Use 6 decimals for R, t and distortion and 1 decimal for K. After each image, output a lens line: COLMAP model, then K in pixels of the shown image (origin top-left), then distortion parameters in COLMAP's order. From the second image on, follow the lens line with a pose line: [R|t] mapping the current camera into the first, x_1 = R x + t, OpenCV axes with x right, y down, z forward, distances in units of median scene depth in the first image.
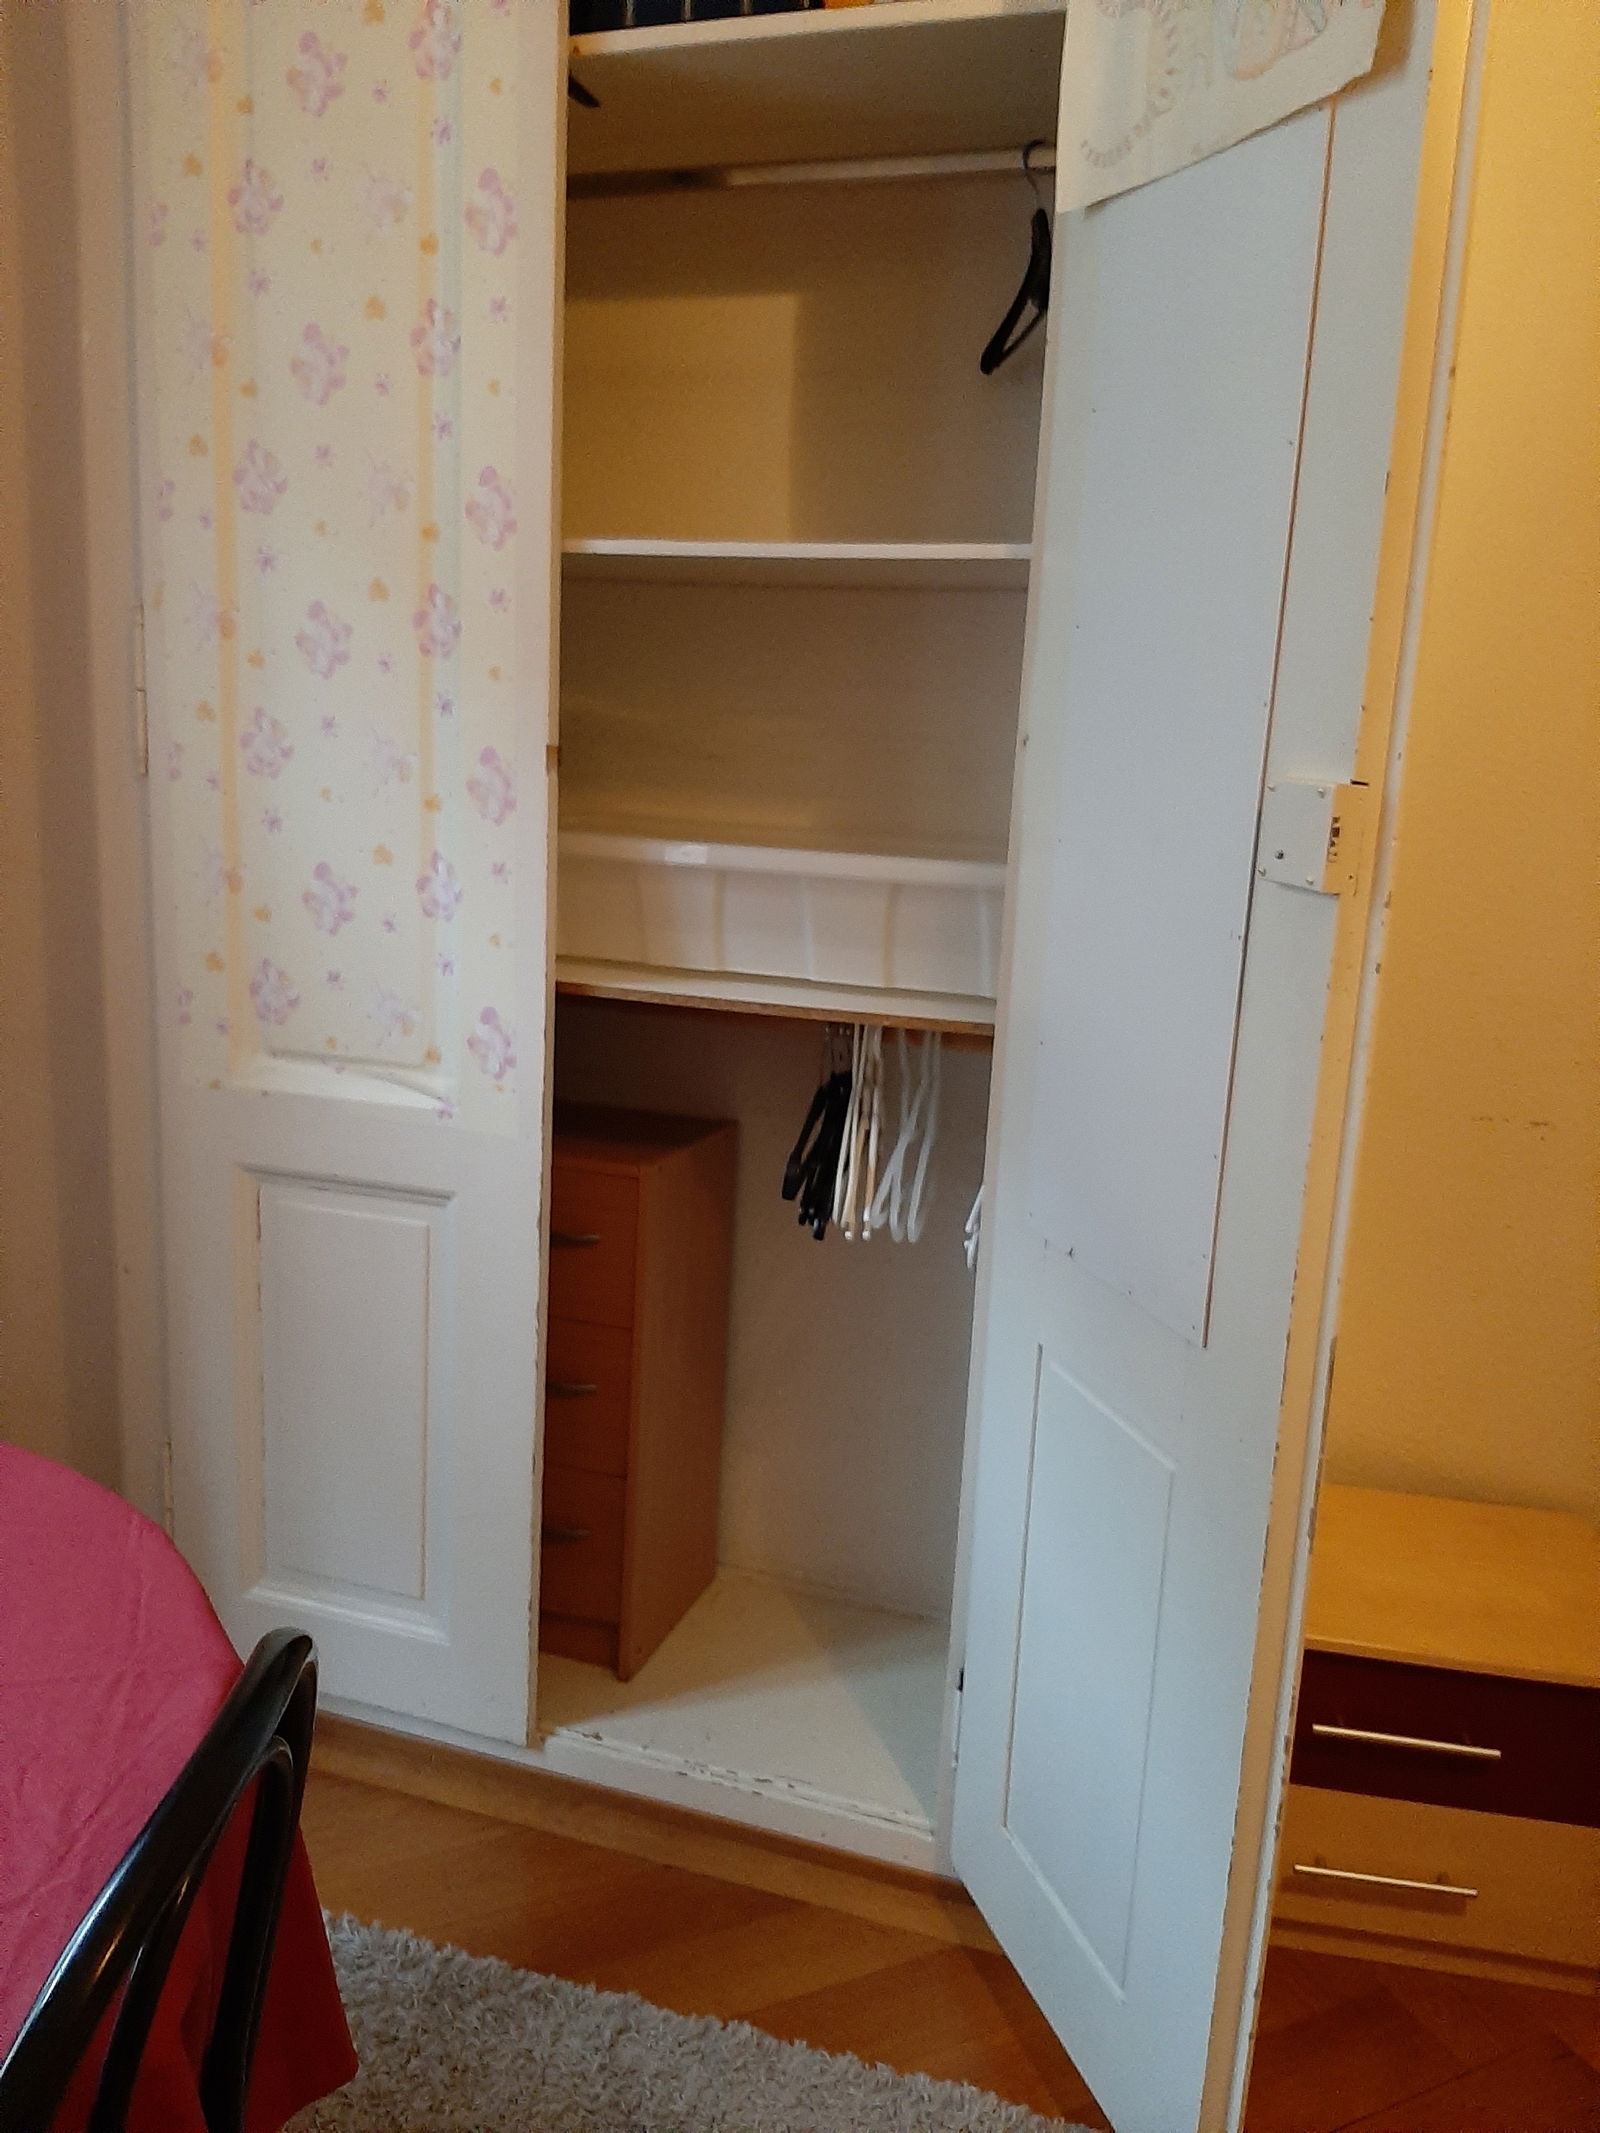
lens RADIAL K [[1653.1, 0, 811.8], [0, 1653.1, 1057.7], [0, 0, 1]] dist [0.077522, -0.156874]
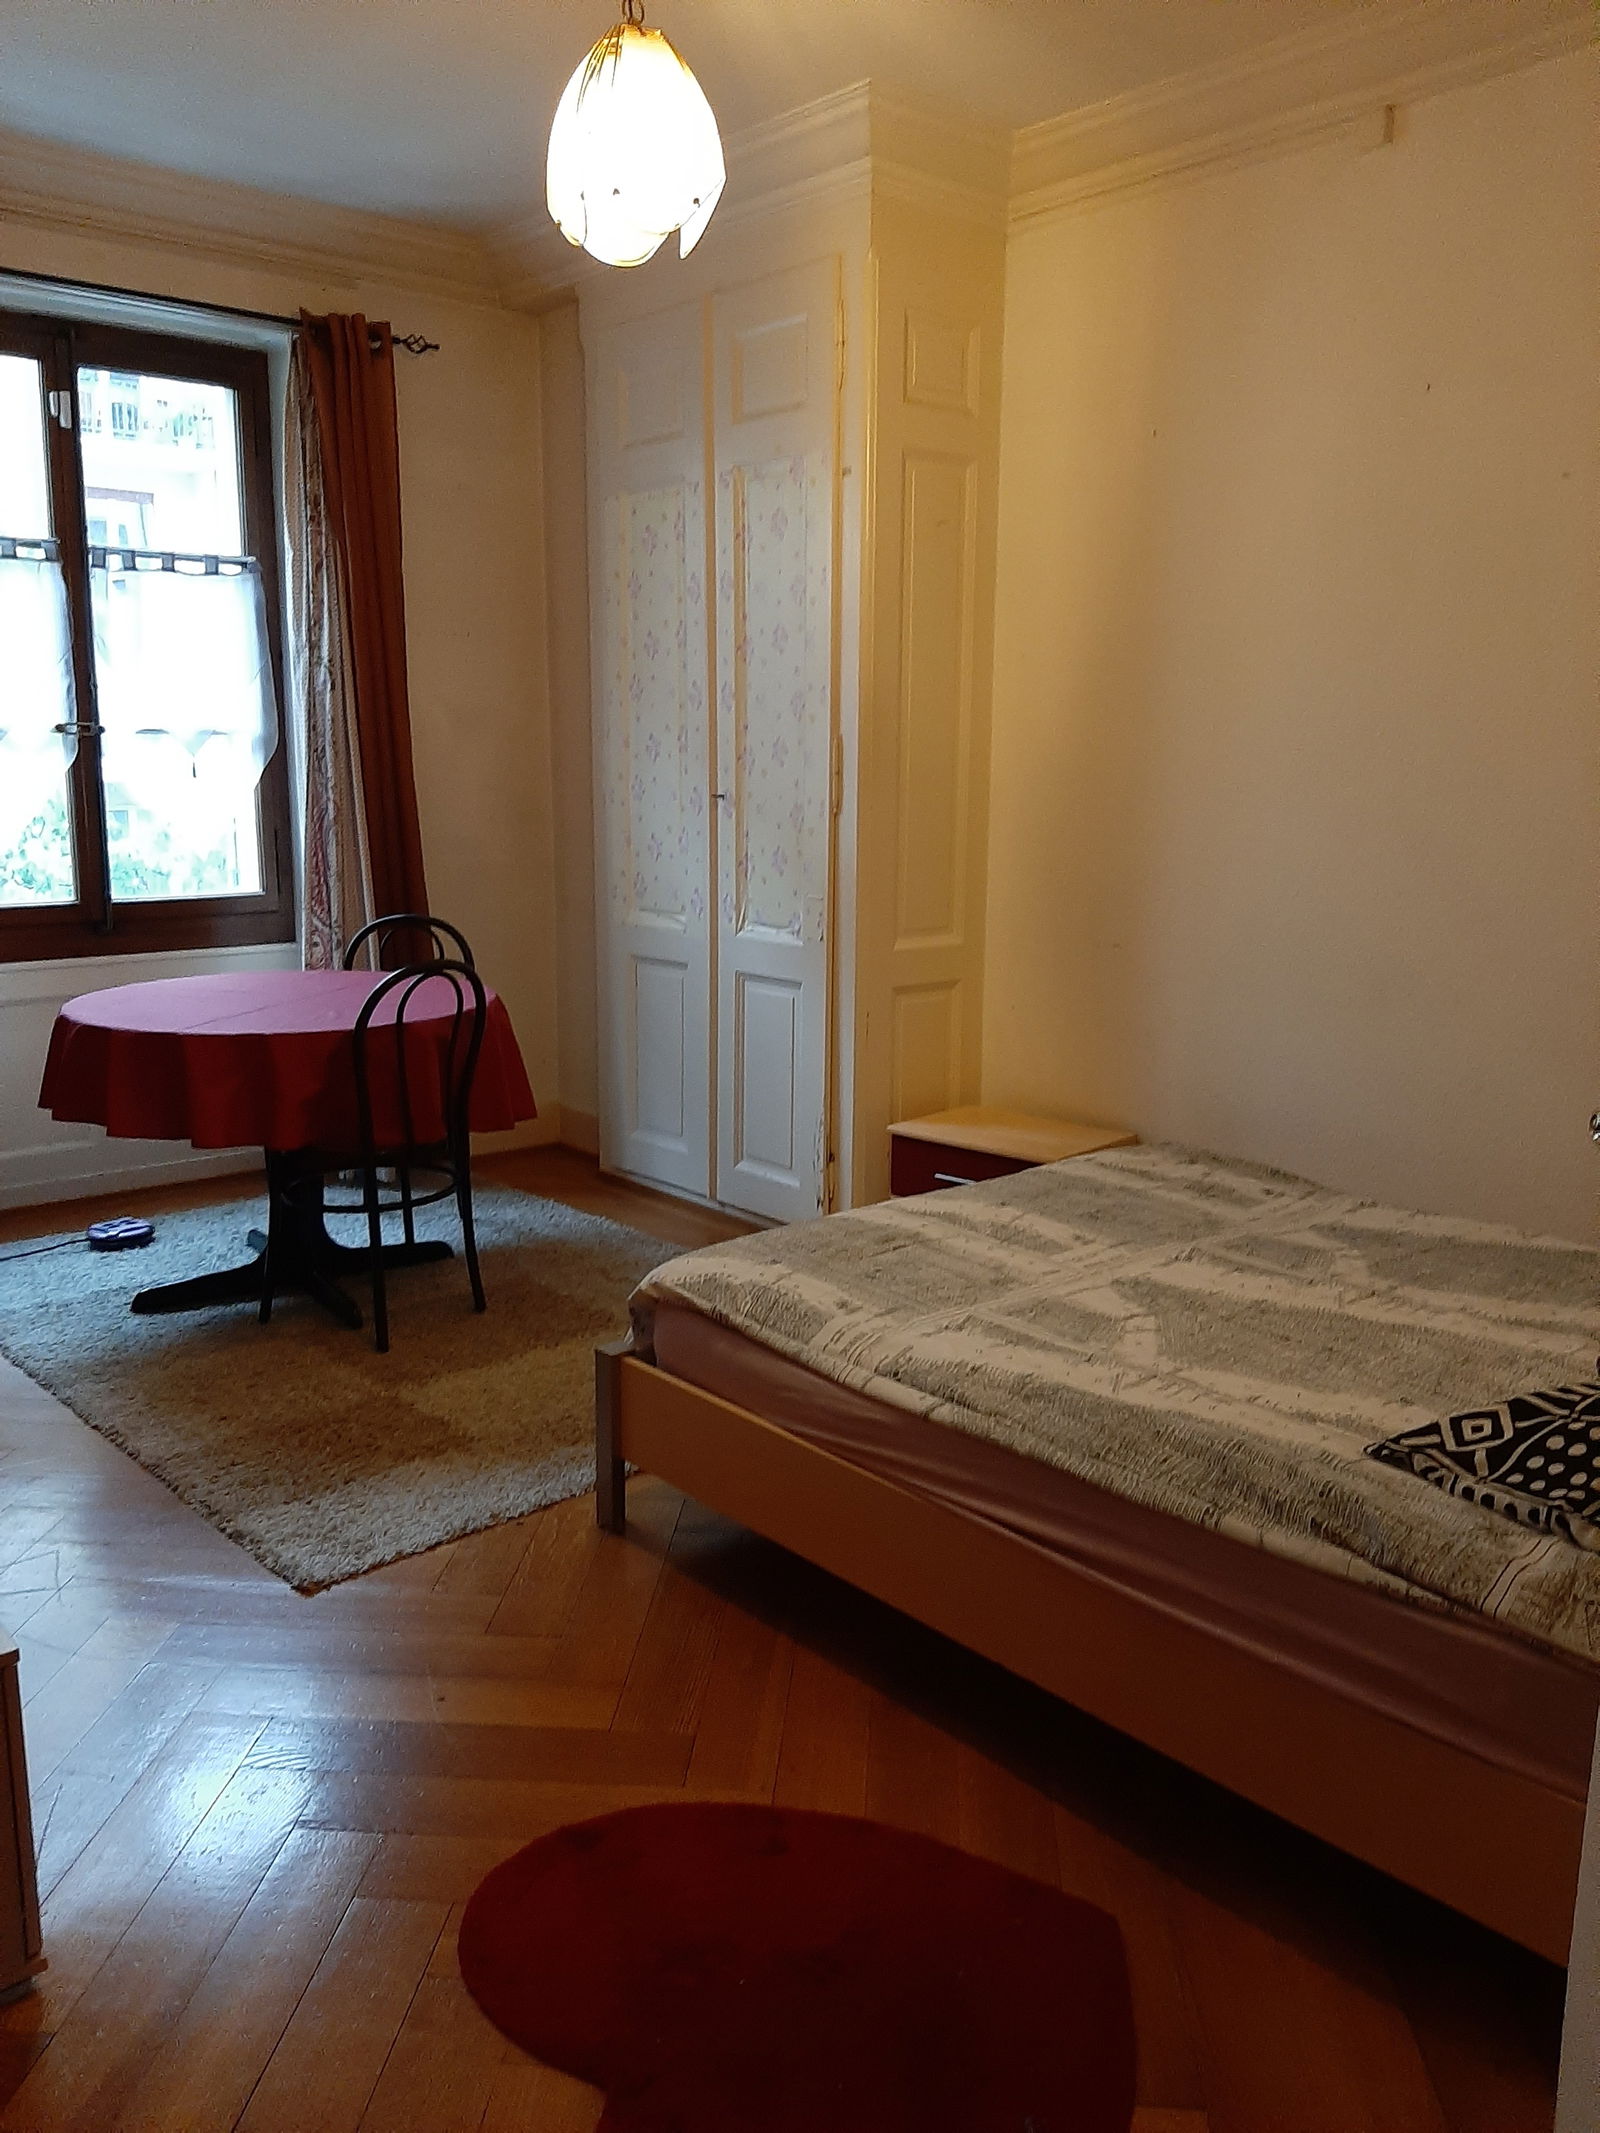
lens RADIAL K [[1636.4, 0, 816.1], [0, 1636.4, 1056.6], [0, 0, 1]] dist [0.133633, -0.307892]
pose [[0.866559, 0.051558, -0.496404, 1.196497], [-0.071219, 0.997245, -0.020748, 0.261222], [0.493967, 0.053333, 0.867844, -1.060141]]
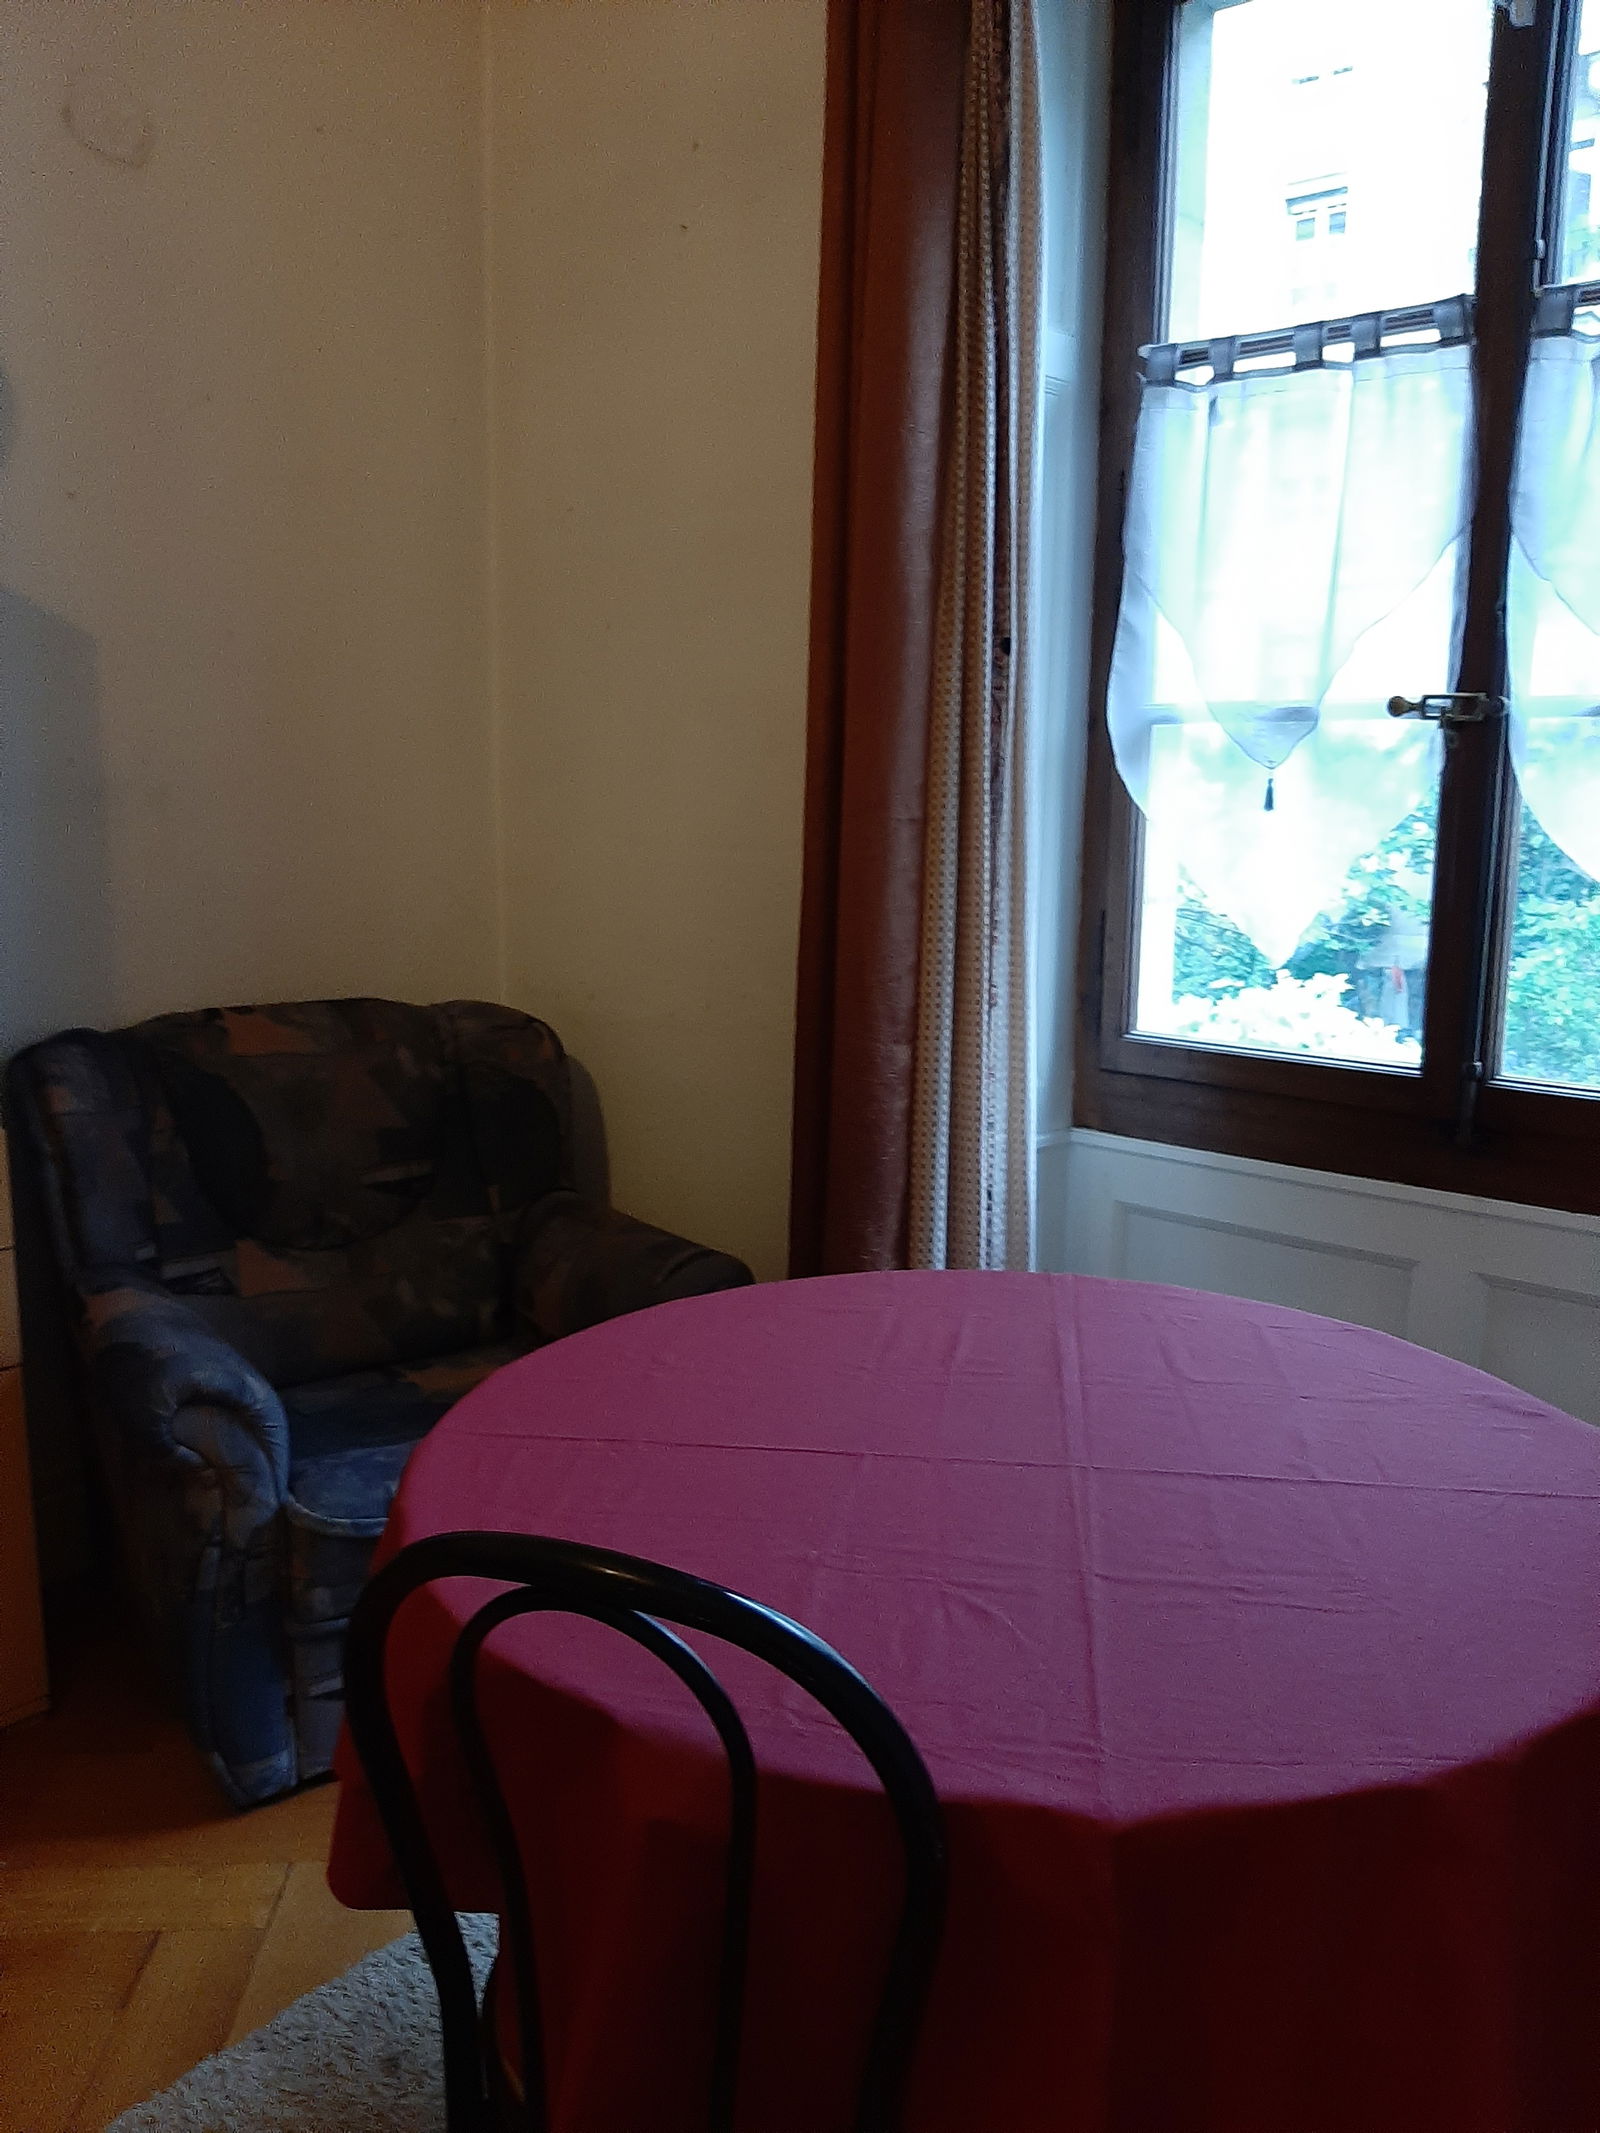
lens RADIAL K [[1653.1, 0, 811.8], [0, 1653.1, 1057.7], [0, 0, 1]] dist [0.077522, -0.156874]
pose [[-0.389545, 0.109687, -0.914452, 0.251899], [-0.206660, 0.957155, 0.202844, -0.103903], [0.897522, 0.267998, -0.350187, 0.560793]]
